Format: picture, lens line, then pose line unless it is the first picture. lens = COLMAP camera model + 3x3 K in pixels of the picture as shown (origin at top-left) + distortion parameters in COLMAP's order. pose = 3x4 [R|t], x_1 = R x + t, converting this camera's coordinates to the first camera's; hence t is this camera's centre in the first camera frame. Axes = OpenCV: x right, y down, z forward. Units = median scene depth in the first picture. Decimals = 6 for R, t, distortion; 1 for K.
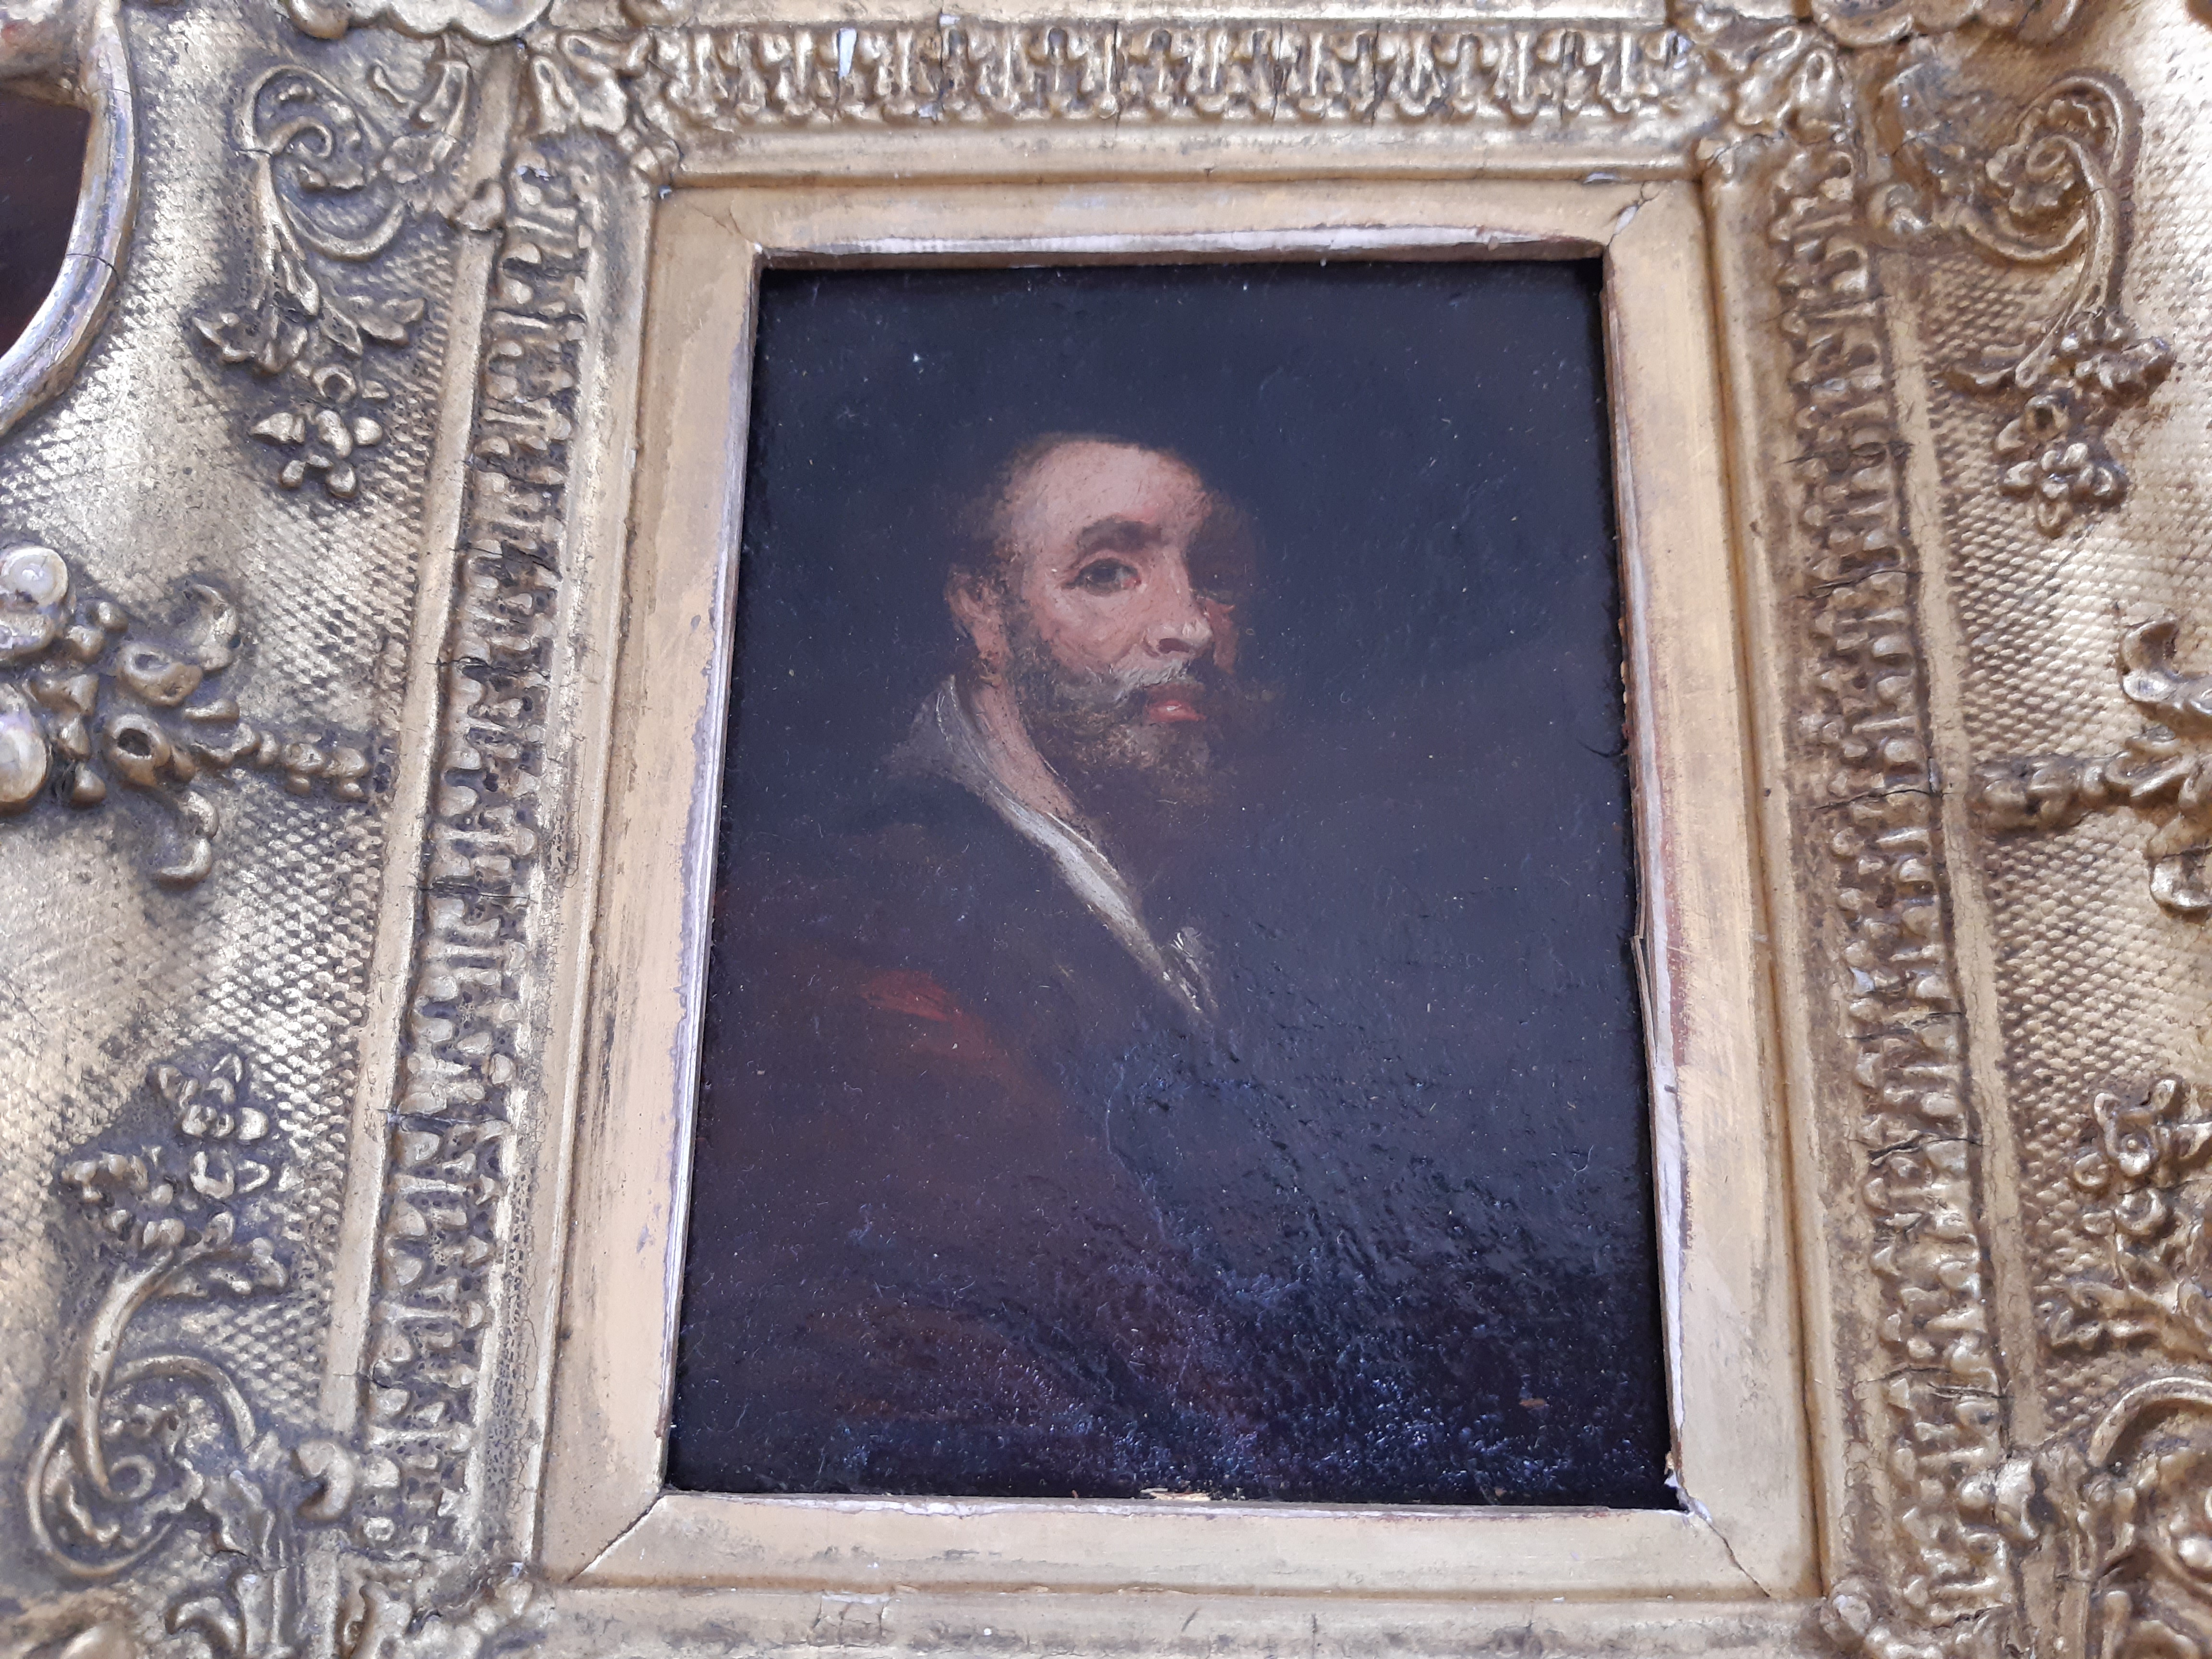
lens RADIAL K [[1783.2, 0, 1157.6], [0, 1783.2, 846.7], [0, 0, 1]] dist [0.003725, -0.108186]
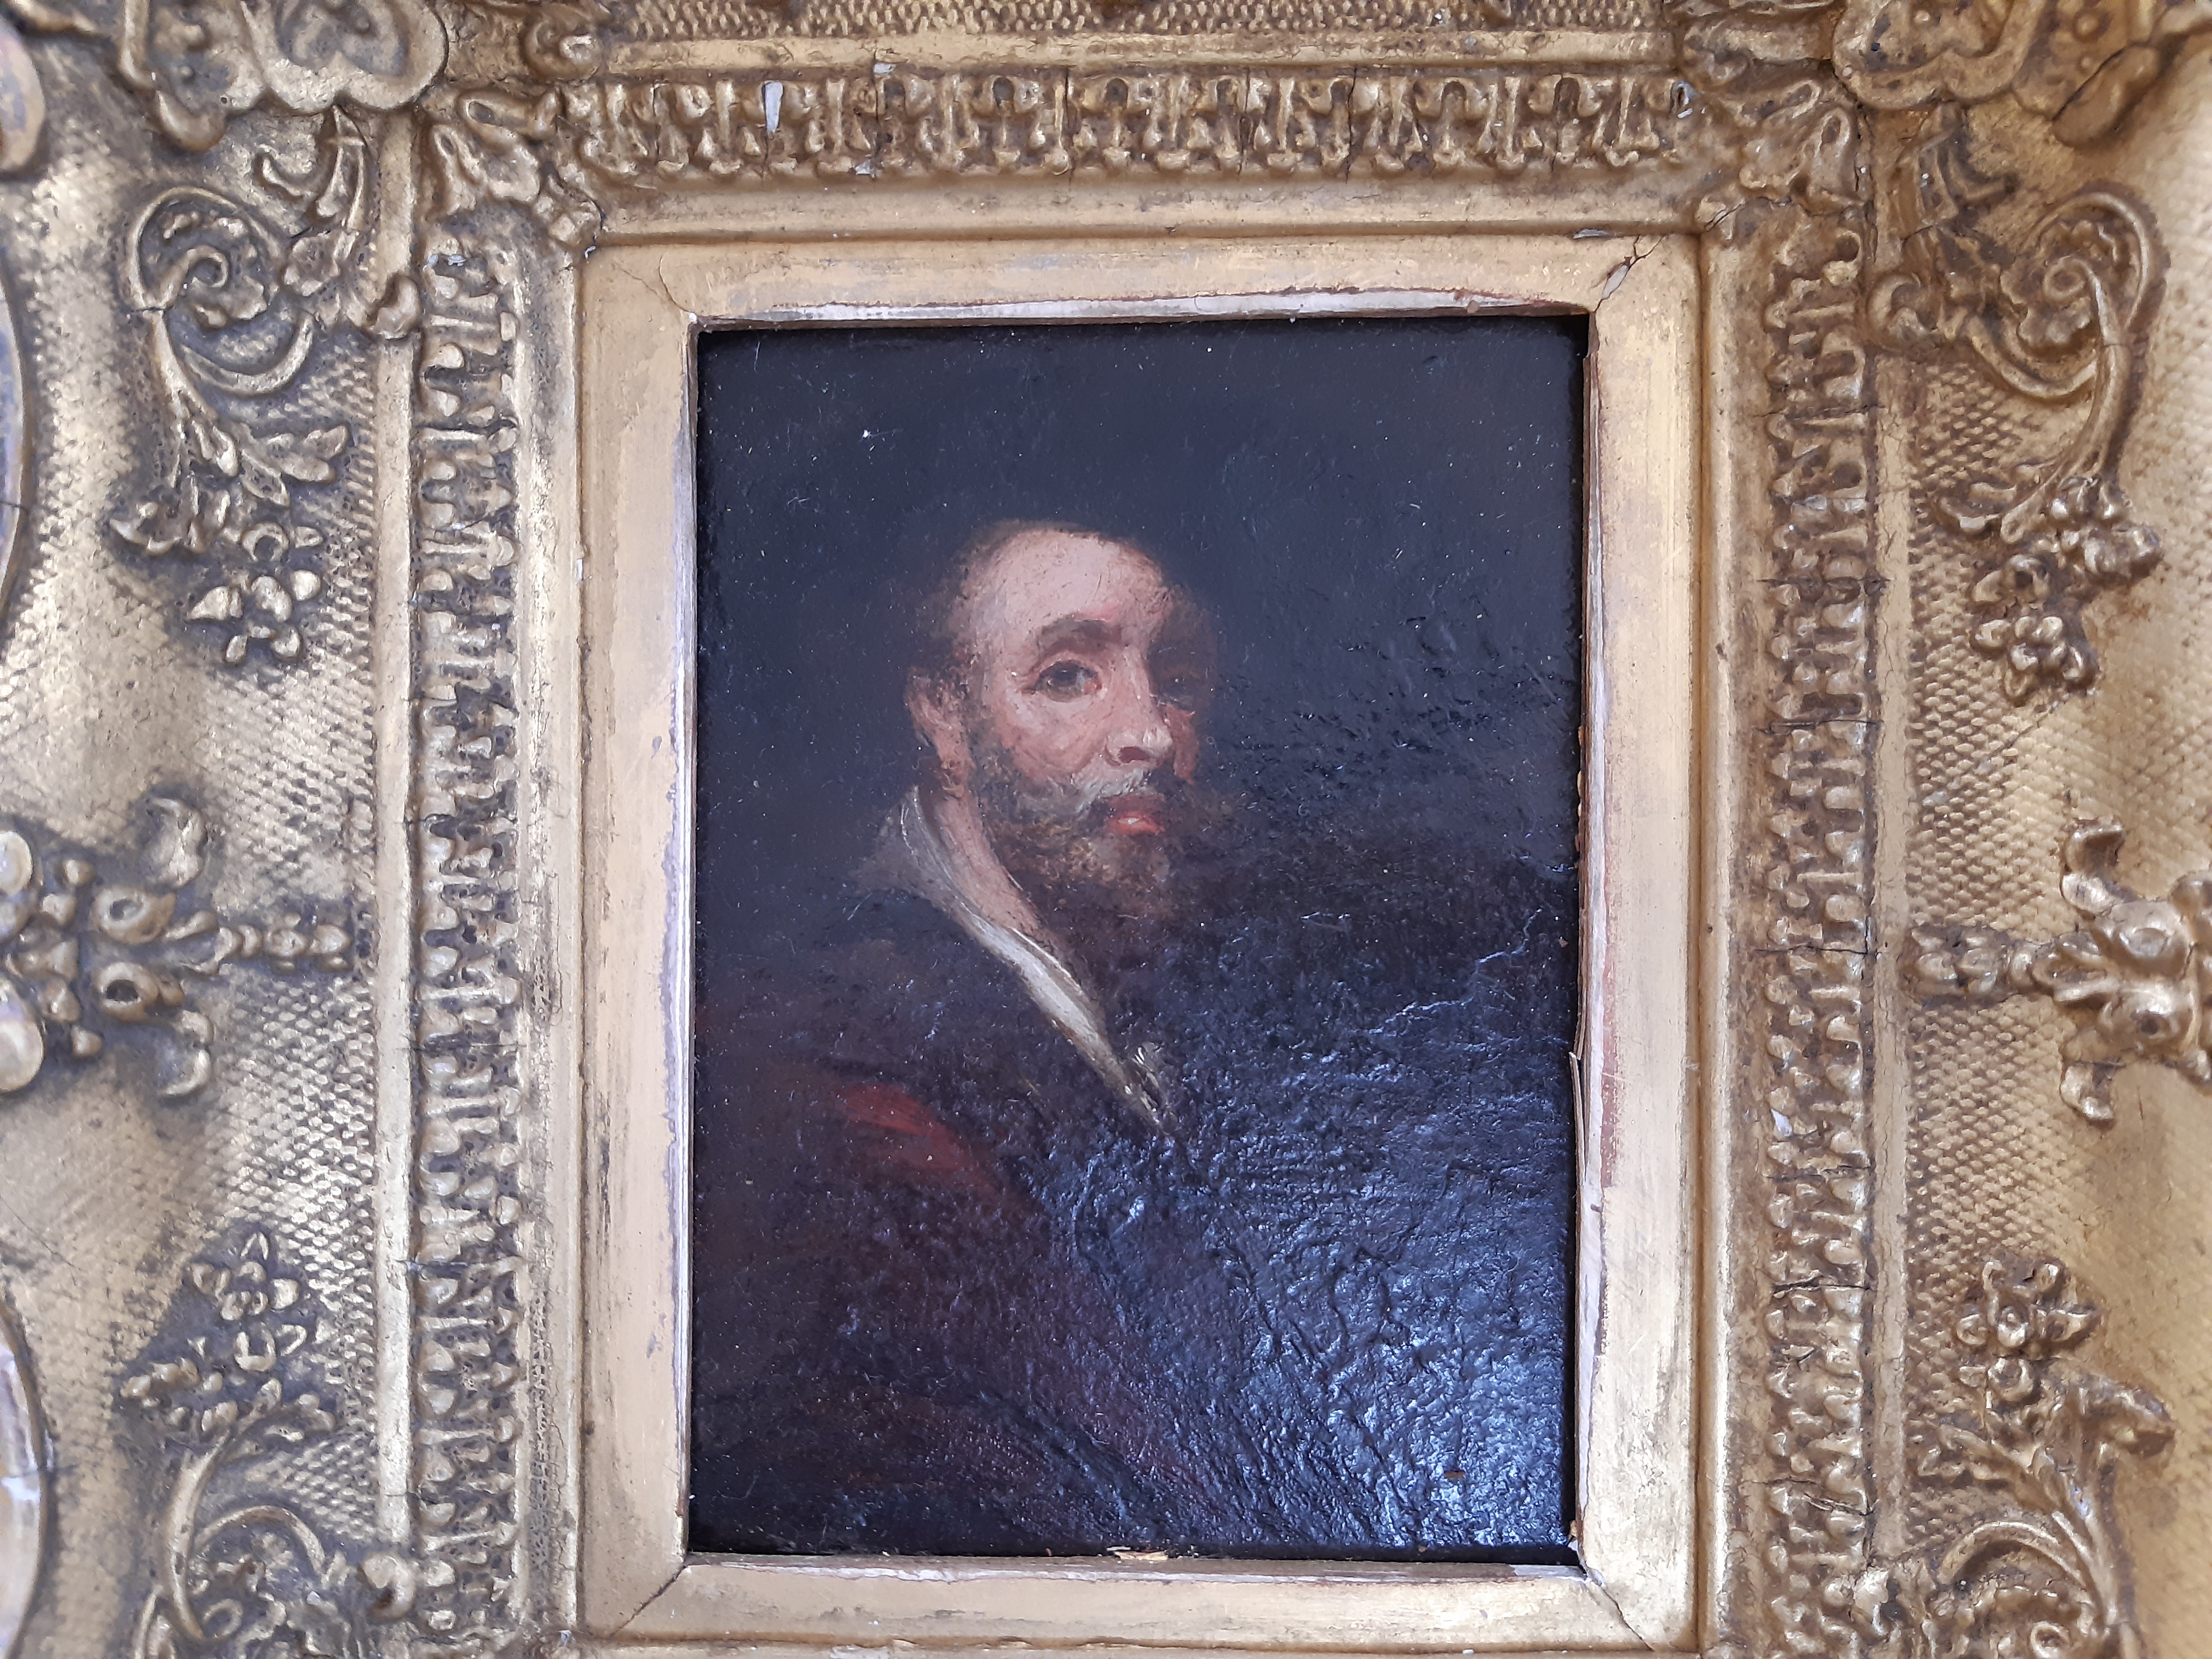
lens RADIAL K [[1769.1, 0, 1160.9], [0, 1769.1, 861.3], [0, 0, 1]] dist [0.006981, -0.106573]
pose [[0.999987, -0.003775, -0.003467, 0.029452], [0.004542, 0.966007, 0.258476, -0.338139], [0.002373, -0.258488, 0.966012, 0.023450]]
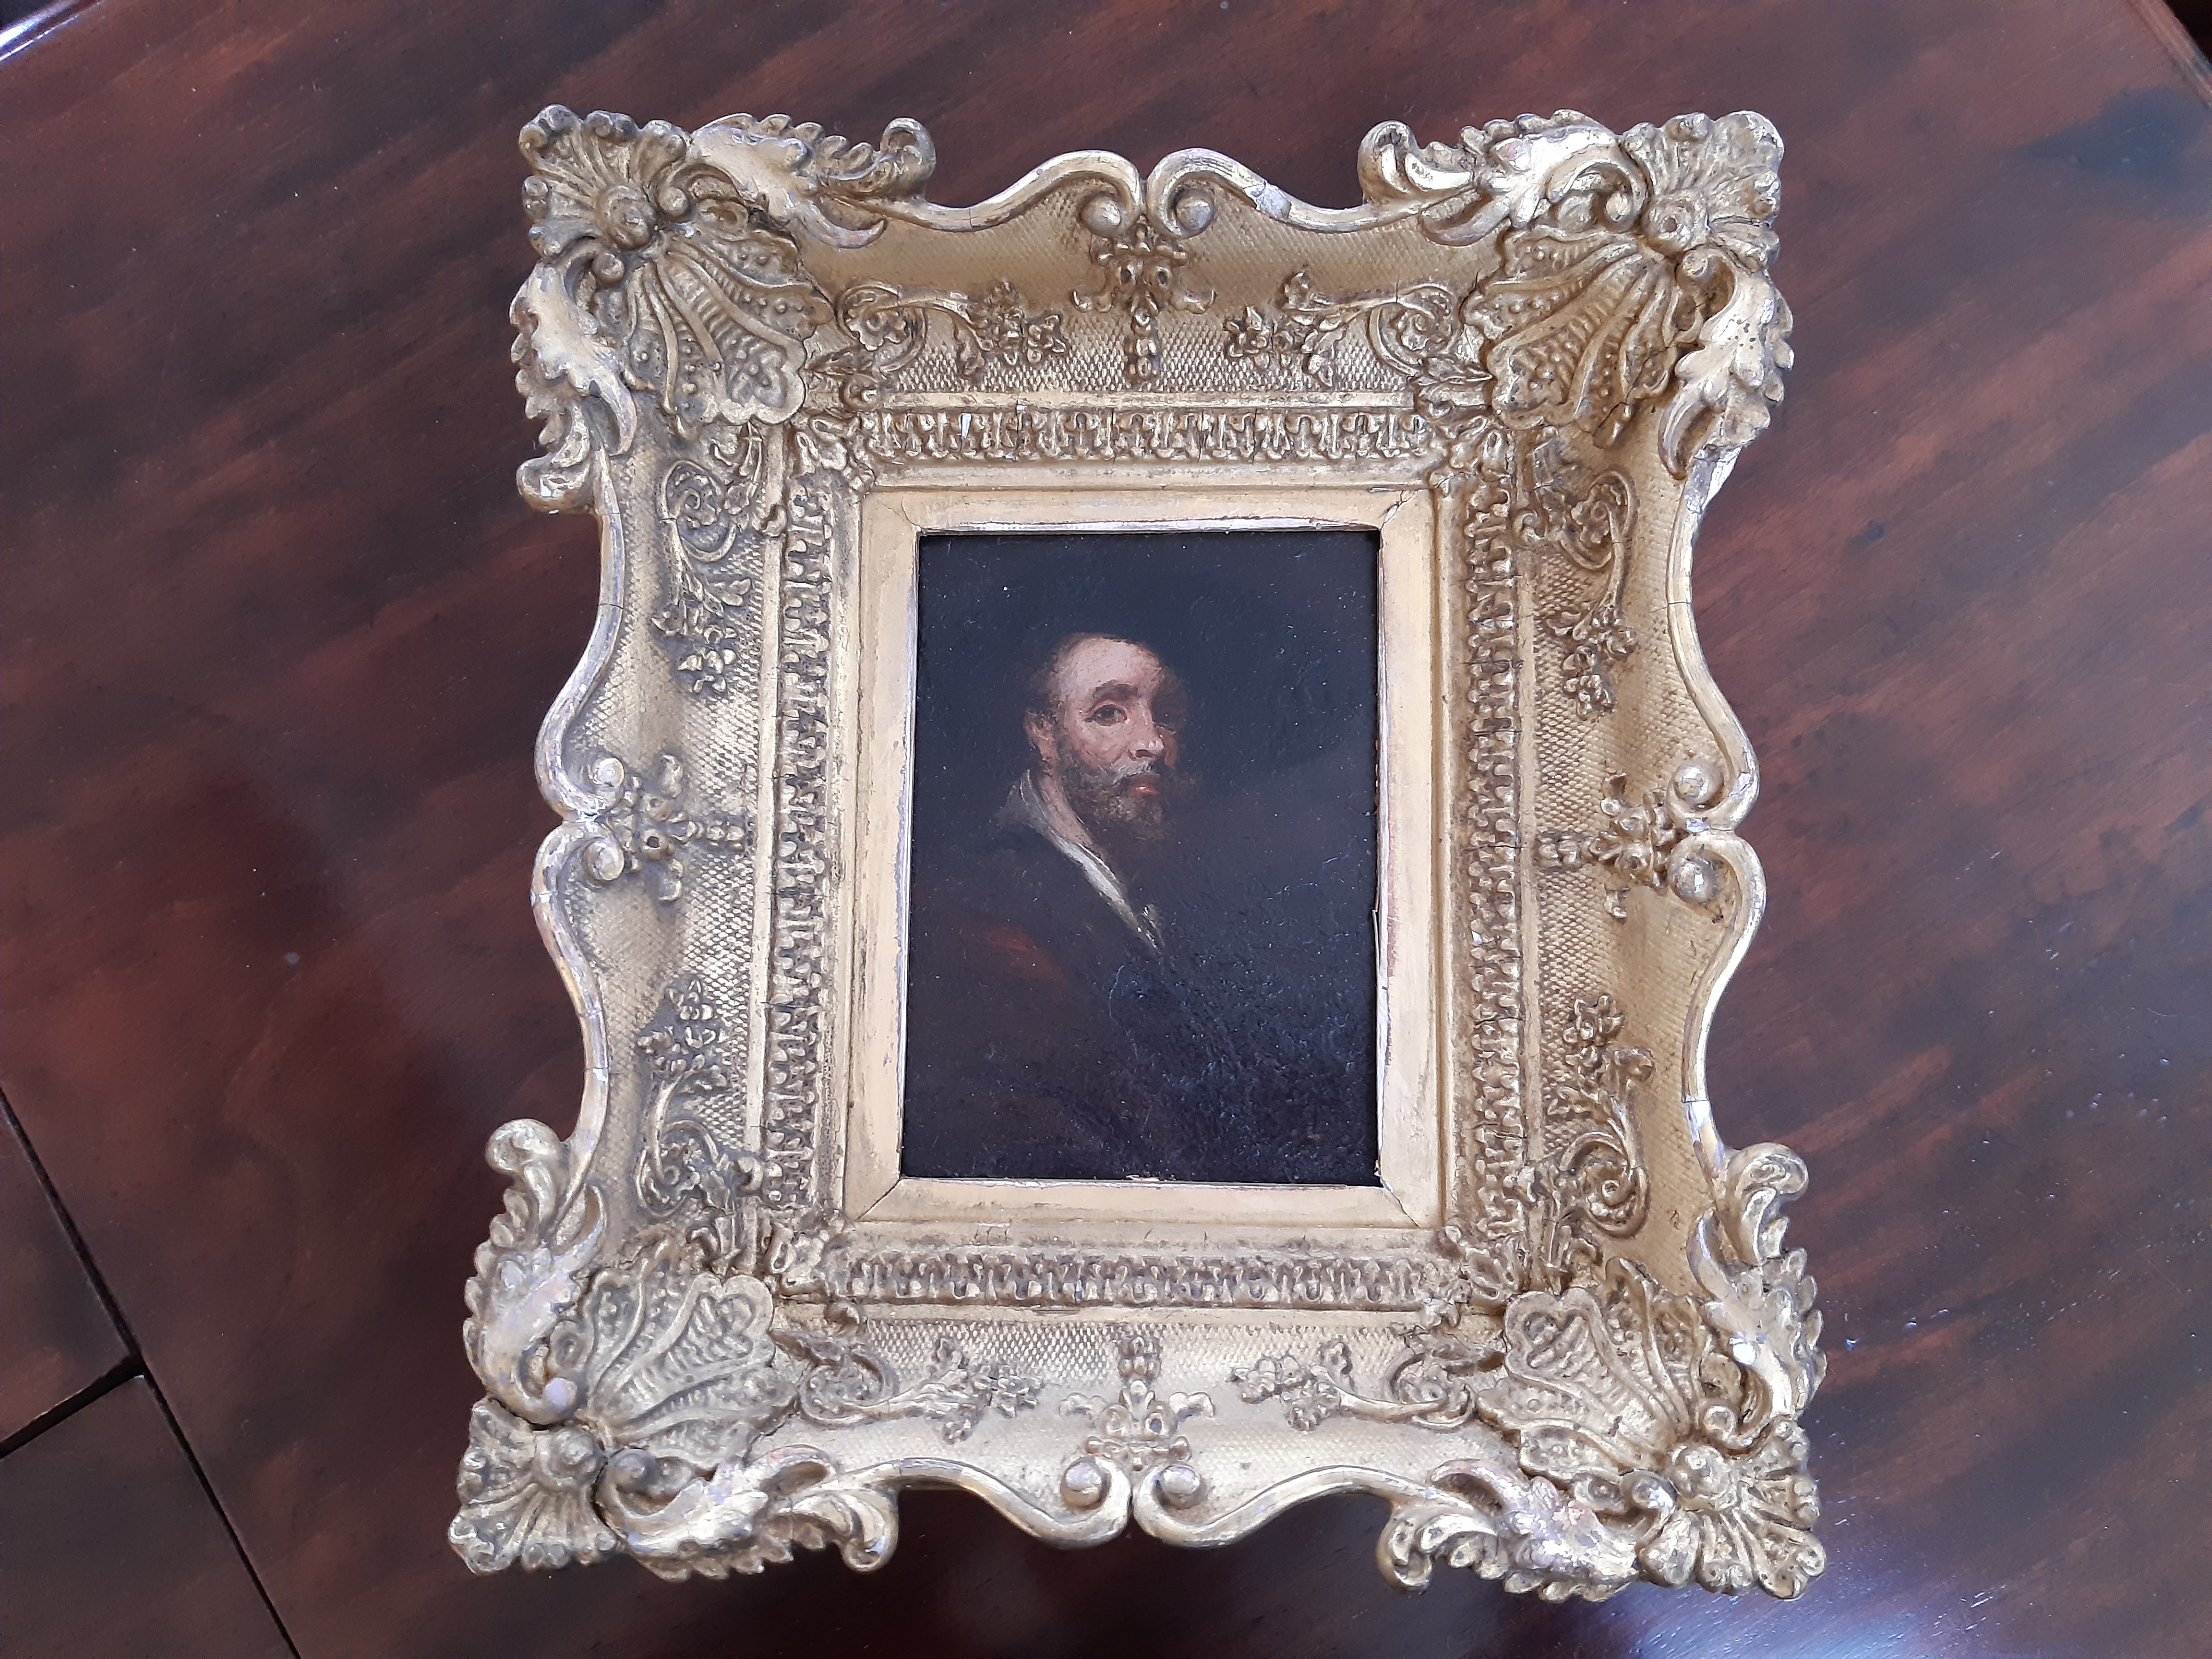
lens RADIAL K [[1650.8, 0, 1163.9], [0, 1650.8, 858.5], [0, 0, 1]] dist [0.002736, -0.067817]
pose [[0.999994, 0.001936, 0.002990, 0.027734], [-0.002375, 0.987969, 0.154632, -0.298957], [-0.002655, -0.154638, 0.987968, -0.834482]]
